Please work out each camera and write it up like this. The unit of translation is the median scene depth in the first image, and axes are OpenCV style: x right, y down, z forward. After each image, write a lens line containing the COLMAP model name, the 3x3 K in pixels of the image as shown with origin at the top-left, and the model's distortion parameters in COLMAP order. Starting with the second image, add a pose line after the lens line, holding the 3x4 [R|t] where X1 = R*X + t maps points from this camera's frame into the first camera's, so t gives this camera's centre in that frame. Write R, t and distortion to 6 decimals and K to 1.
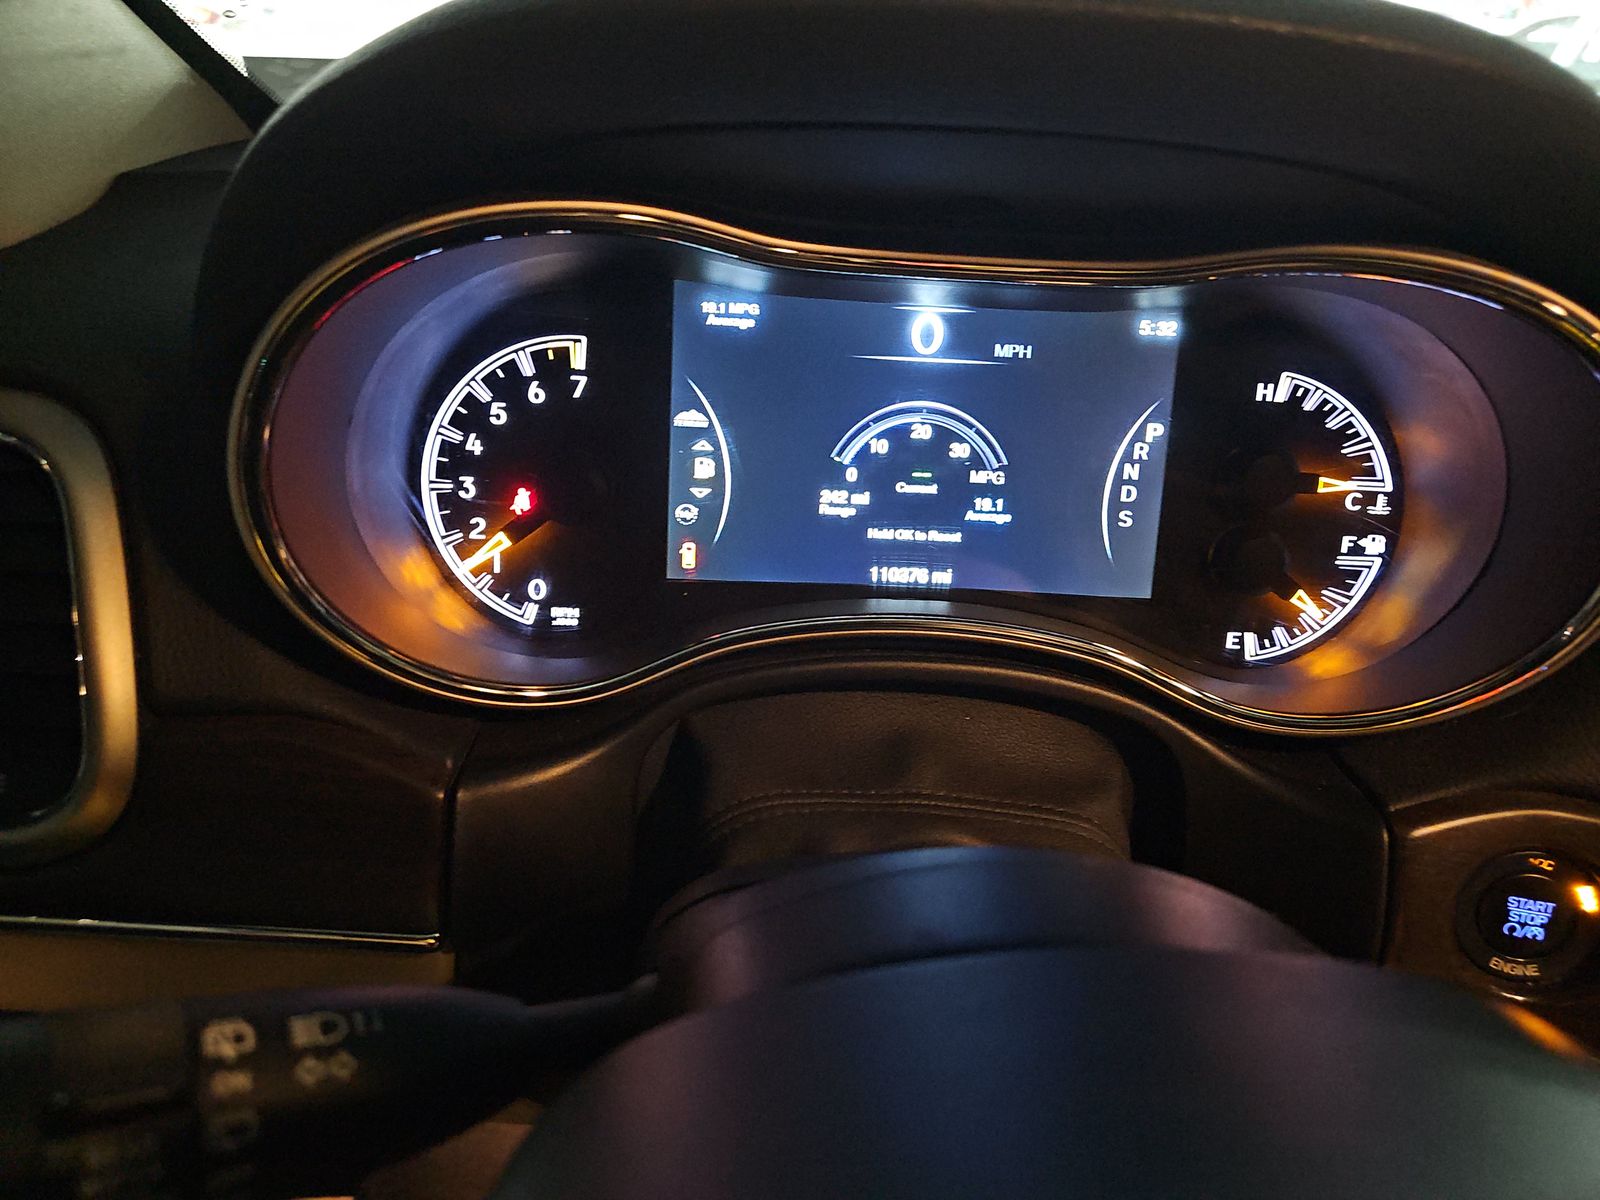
lens RADIAL K [[1053.7, 0, 813.4], [0, 1053.7, 583.1], [0, 0, 1]] dist [0.041015, -0.035591]
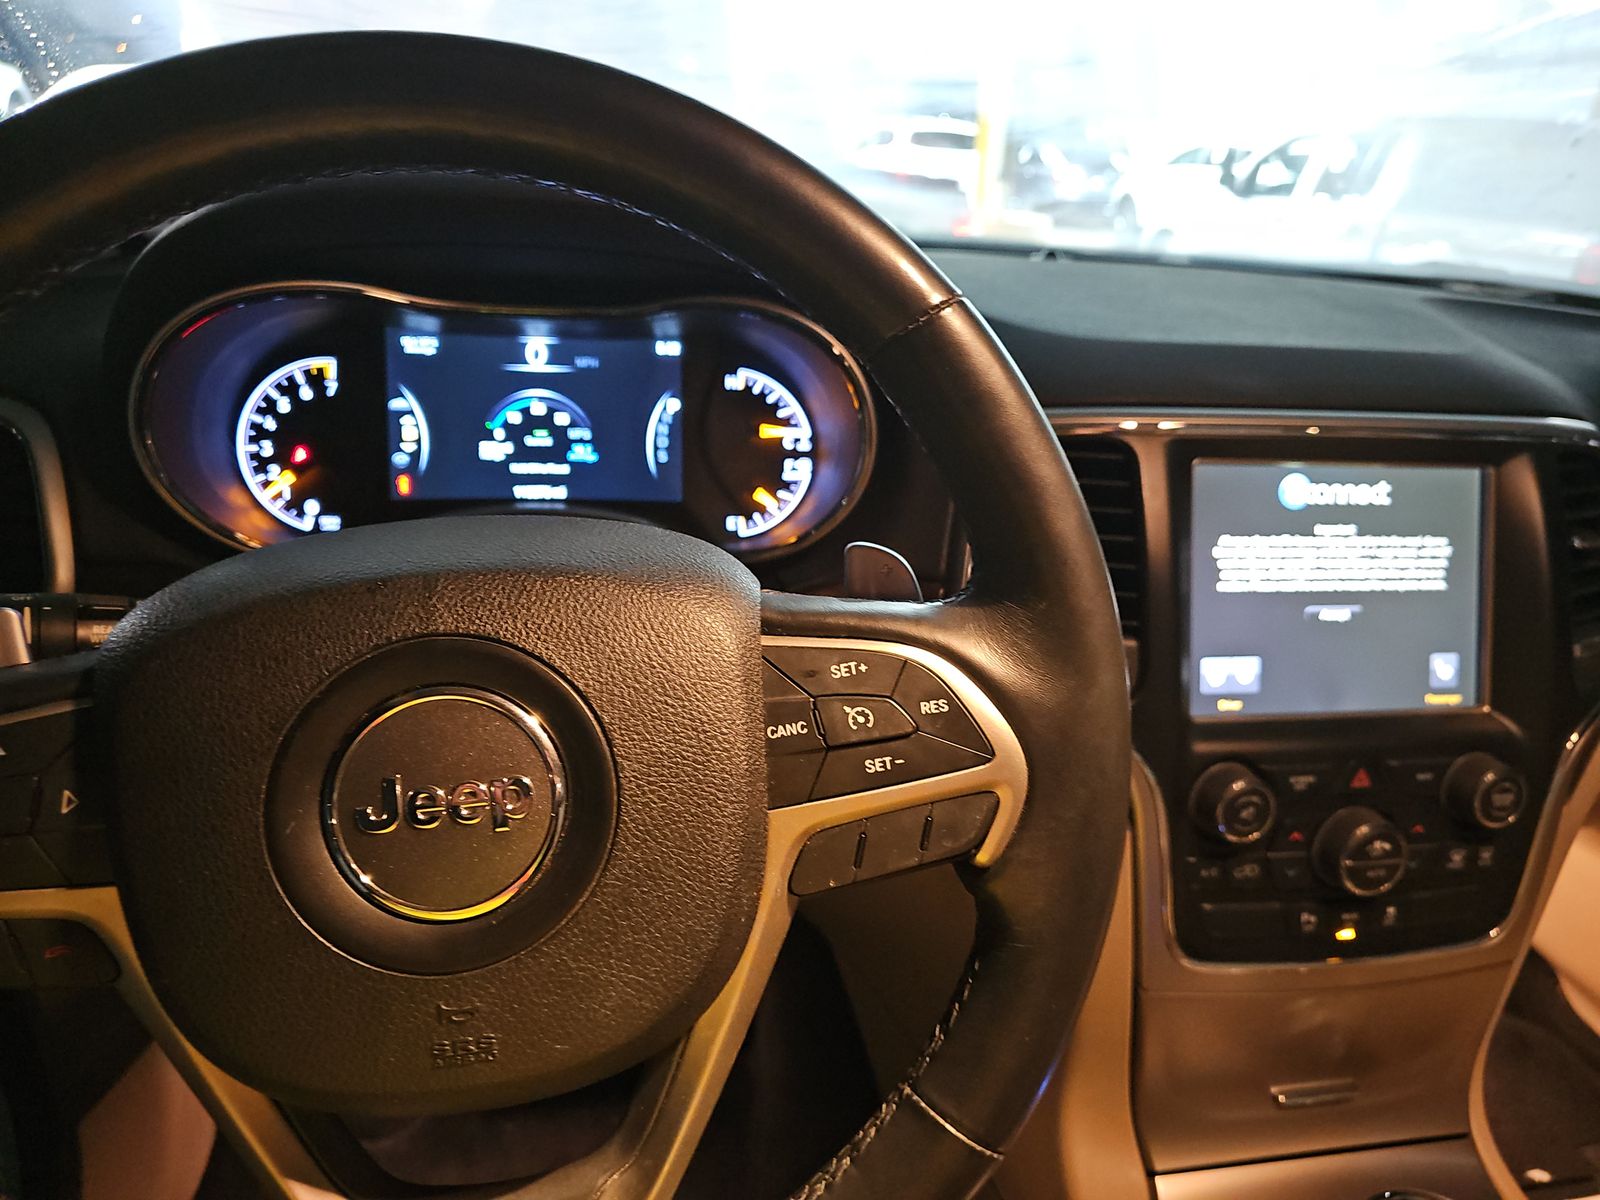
lens RADIAL K [[1053.7, 0, 791.0], [0, 1053.7, 599.5], [0, 0, 1]] dist [0.041015, -0.035591]
pose [[0.990700, -0.058446, 0.122876, 0.286423], [0.068510, 0.994491, -0.079341, 0.344050], [-0.117562, 0.087021, 0.989245, -0.774017]]
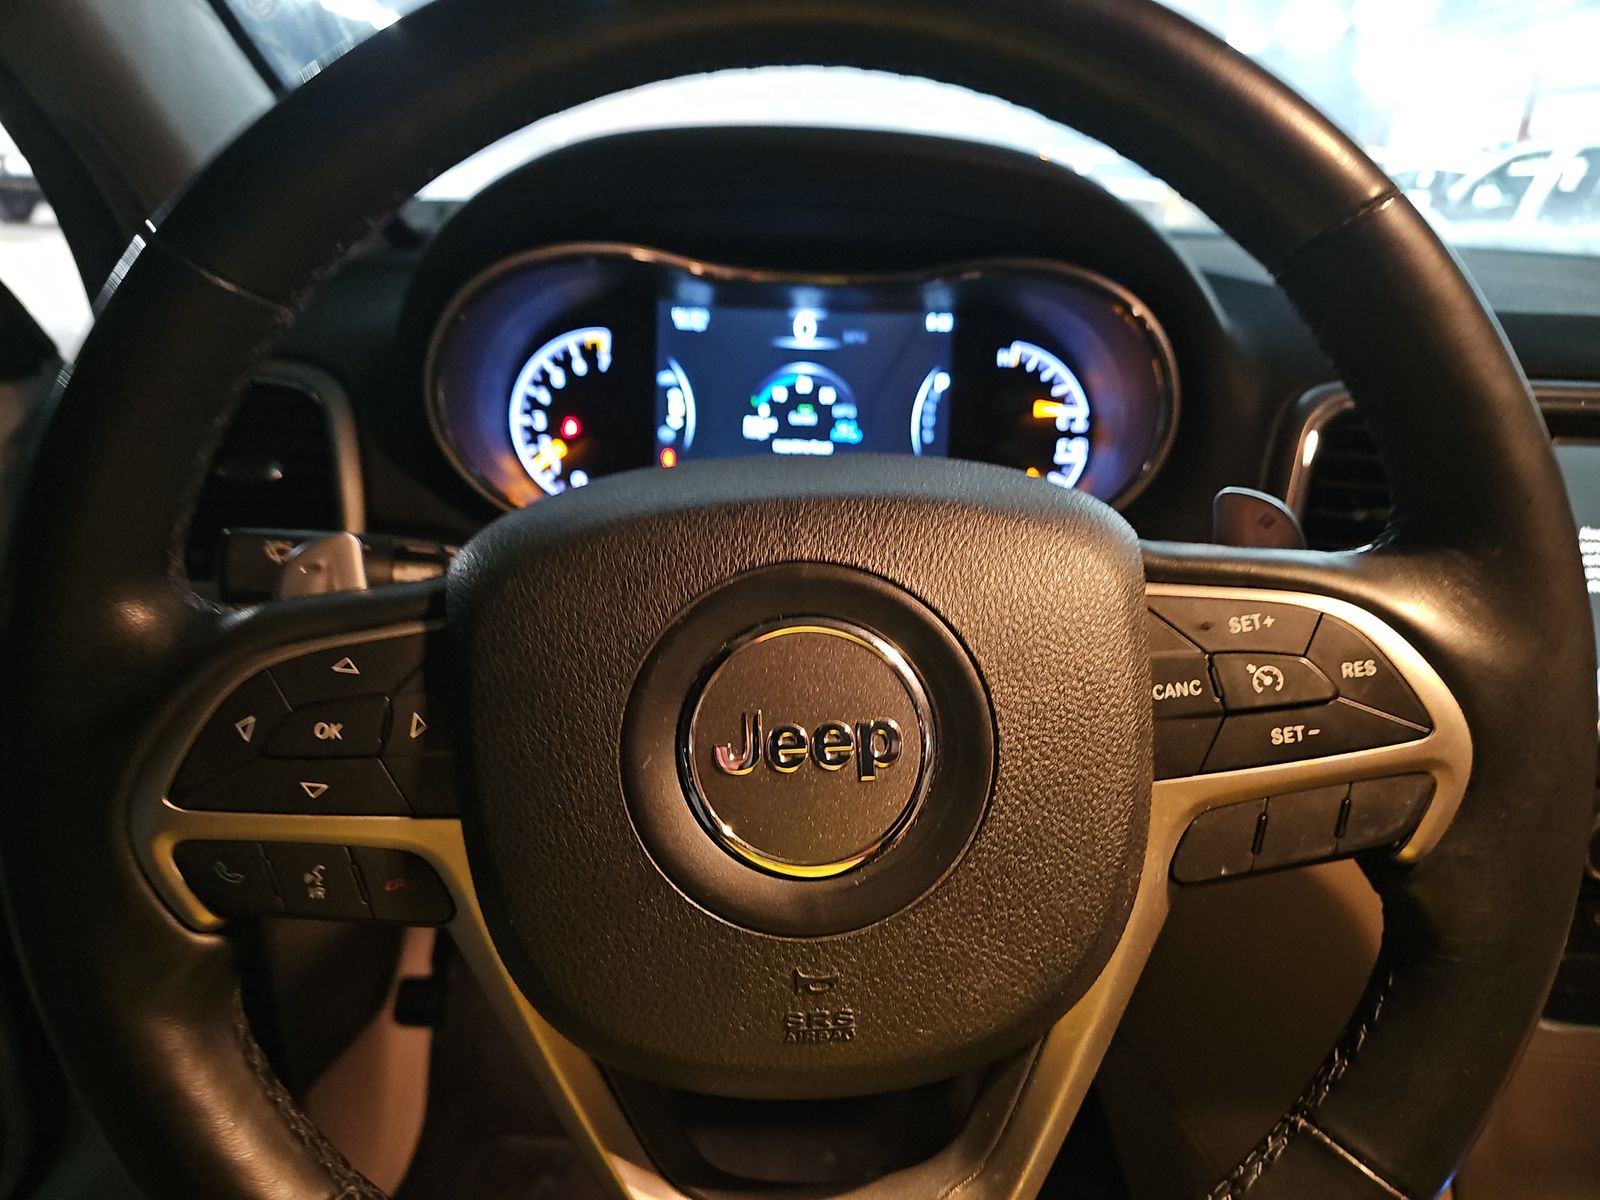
lens RADIAL K [[1053.7, 0, 820.9], [0, 1053.7, 599.1], [0, 0, 1]] dist [0.041015, -0.035591]
pose [[0.999645, -0.026600, -0.001634, 0.123614], [0.026232, 0.992925, -0.115810, 0.401816], [0.004703, 0.115726, 0.993270, -0.660437]]
